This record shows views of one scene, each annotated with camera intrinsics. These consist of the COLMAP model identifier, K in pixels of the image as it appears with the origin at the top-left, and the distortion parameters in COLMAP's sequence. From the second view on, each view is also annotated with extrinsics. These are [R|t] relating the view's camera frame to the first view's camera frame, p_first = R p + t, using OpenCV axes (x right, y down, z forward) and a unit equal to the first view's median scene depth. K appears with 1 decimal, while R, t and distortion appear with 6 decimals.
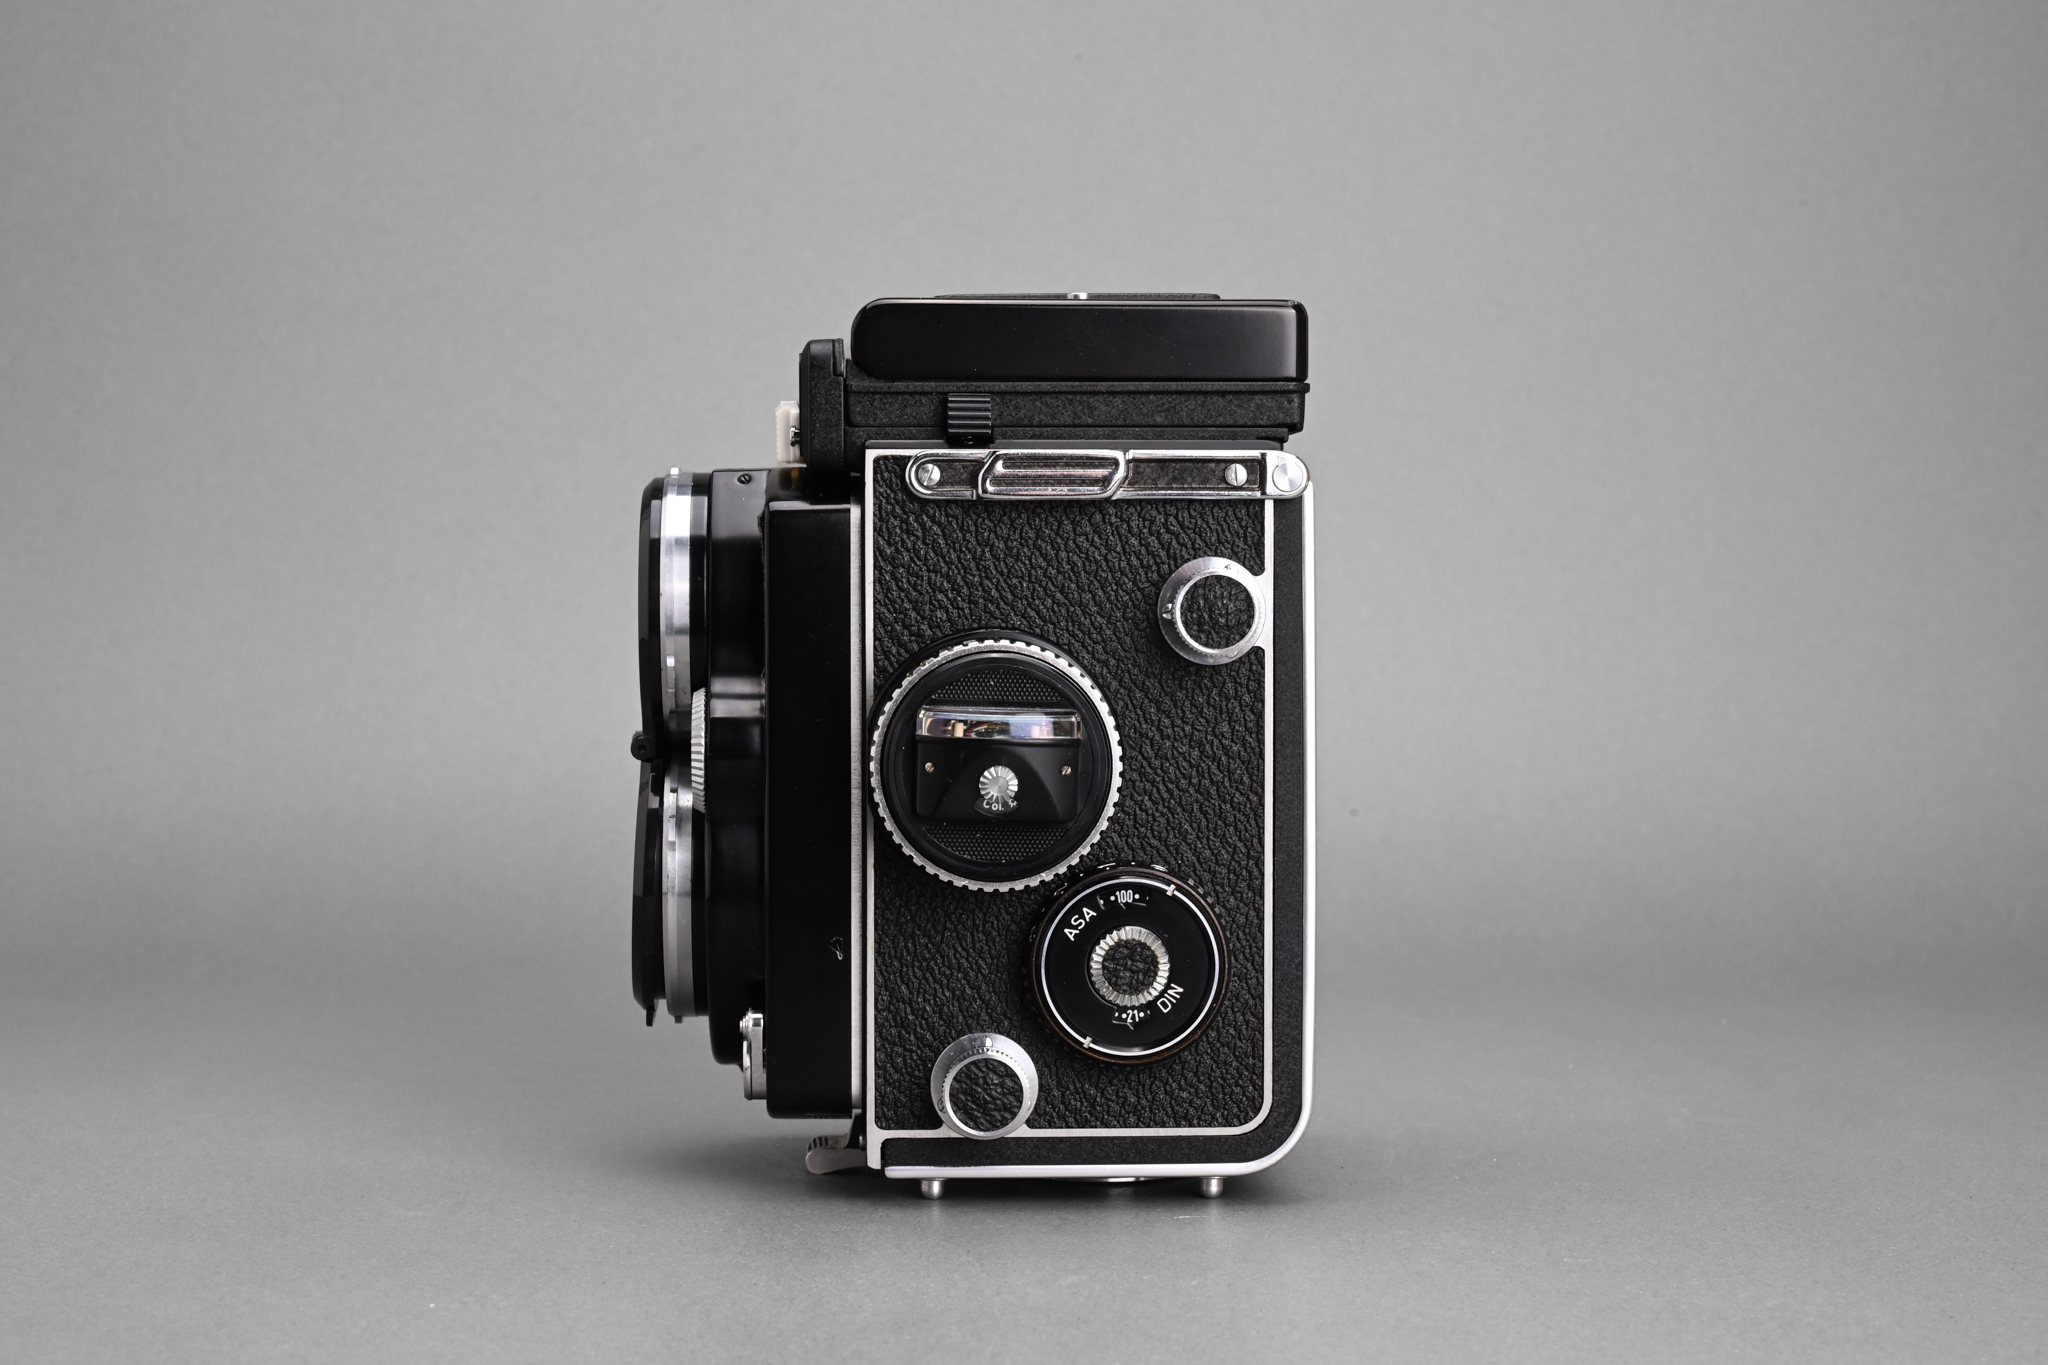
lens RADIAL K [[3675.4, 0, 1024.0], [0, 3675.4, 682.5], [0, 0, 1]] dist [-0.017466, -0.038392]
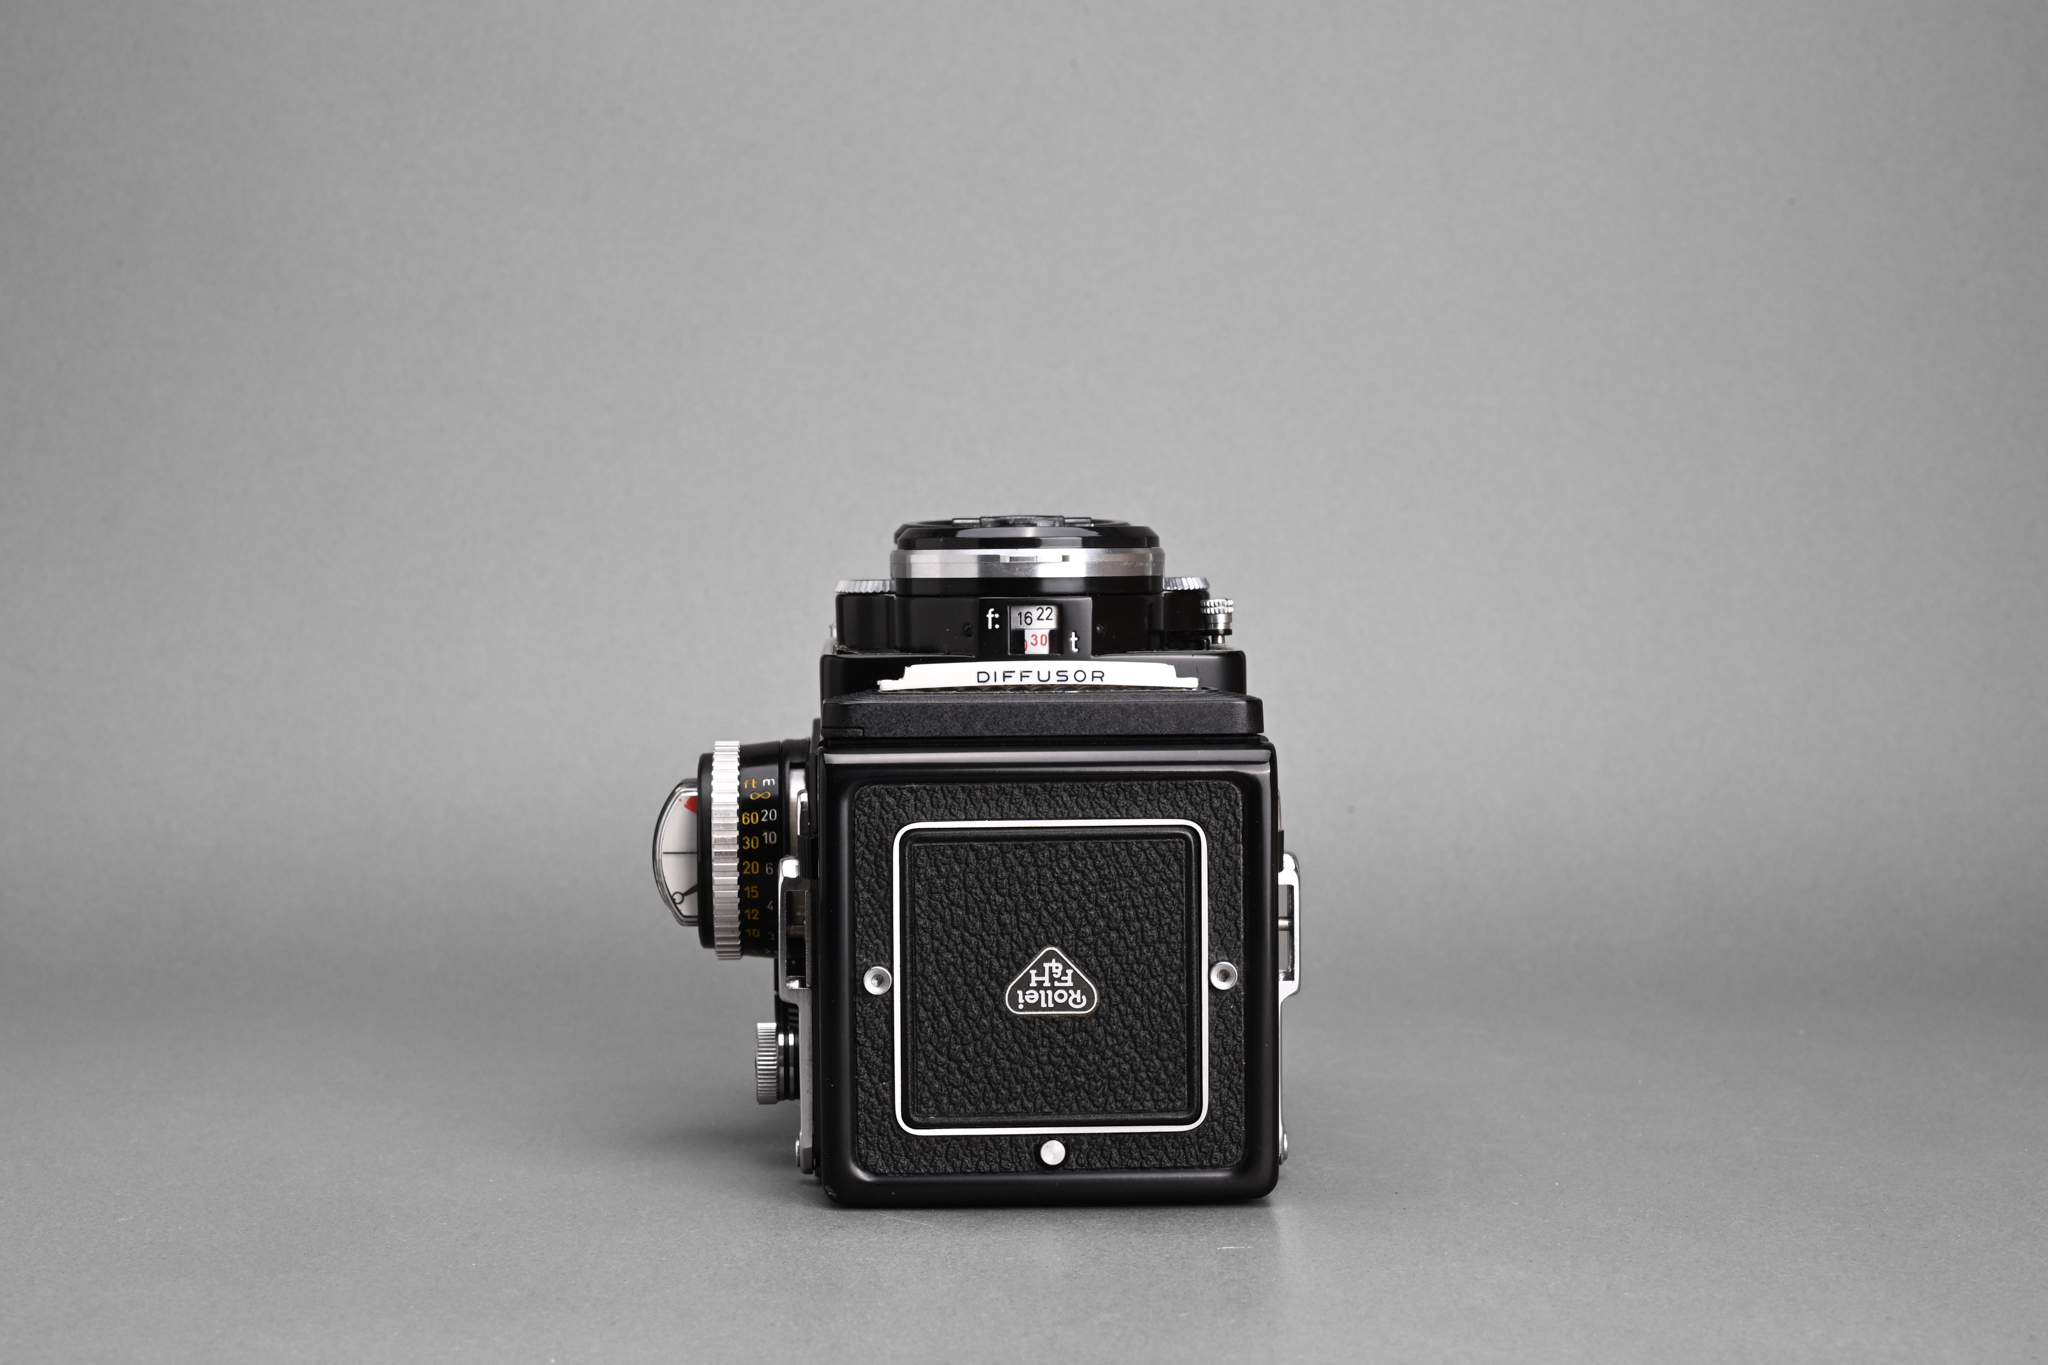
lens RADIAL K [[3629.6, 0, 1024.0], [0, 3629.6, 682.5], [0, 0, 1]] dist [-0.017605, -0.044509]
pose [[0.999598, -0.007287, -0.027397, 0.011543], [0.007301, 0.999973, 0.000401, -0.001638], [0.027393, -0.000601, 0.999625, 0.035980]]
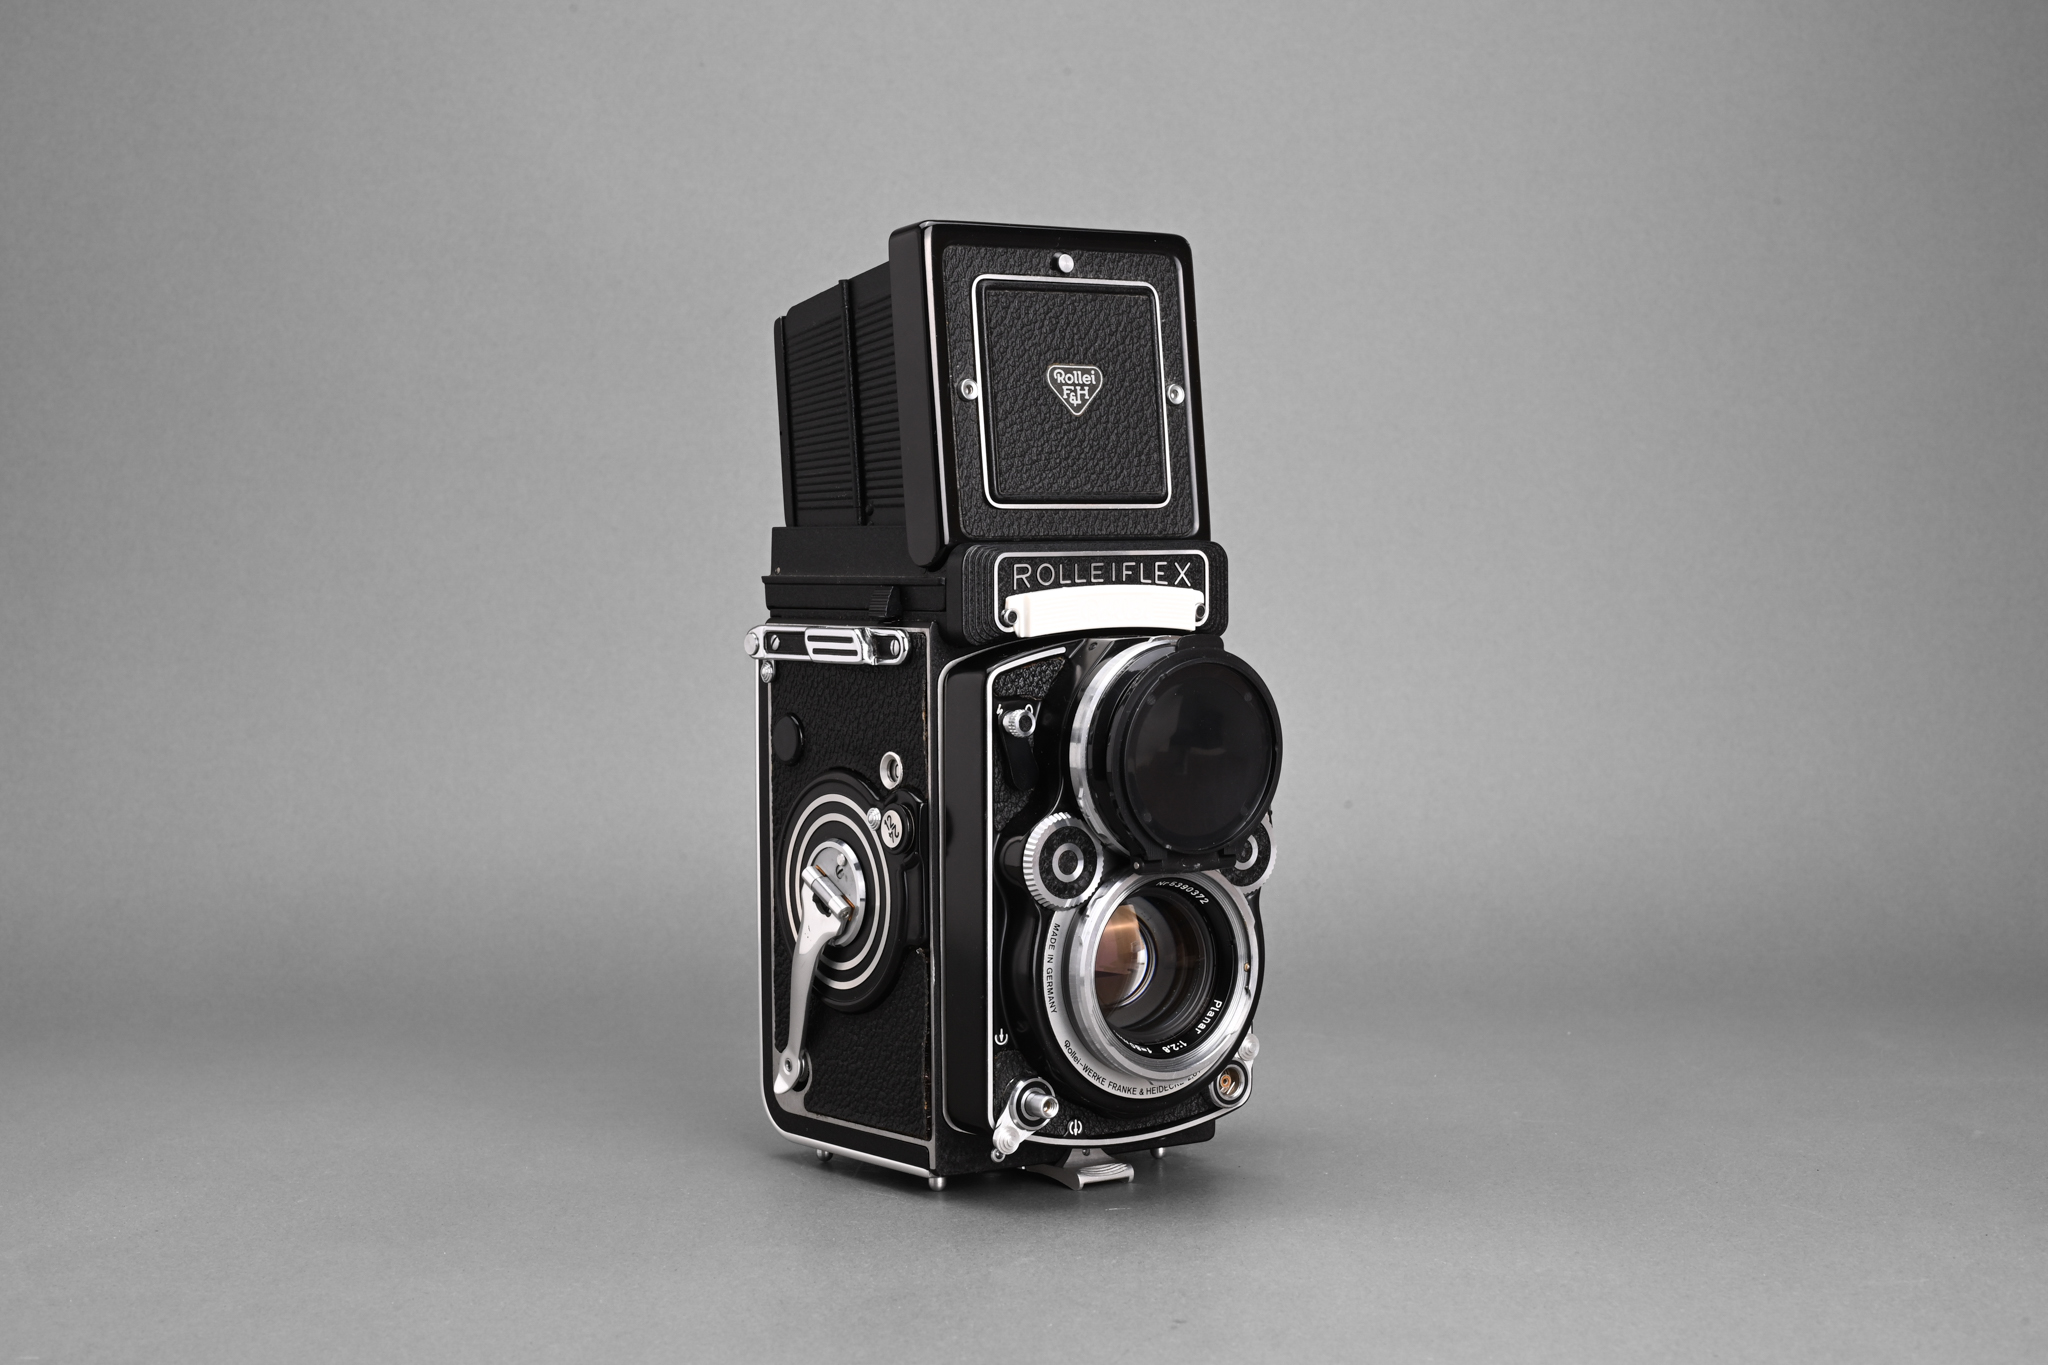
lens RADIAL K [[3528.4, 0, 1024.0], [0, 3528.4, 682.5], [0, 0, 1]] dist [-0.006538, -0.070571]
pose [[0.999791, -0.019403, -0.006408, 0.015404], [0.019453, 0.999779, 0.007948, -0.035769], [0.006252, -0.008071, 0.999948, -0.174454]]
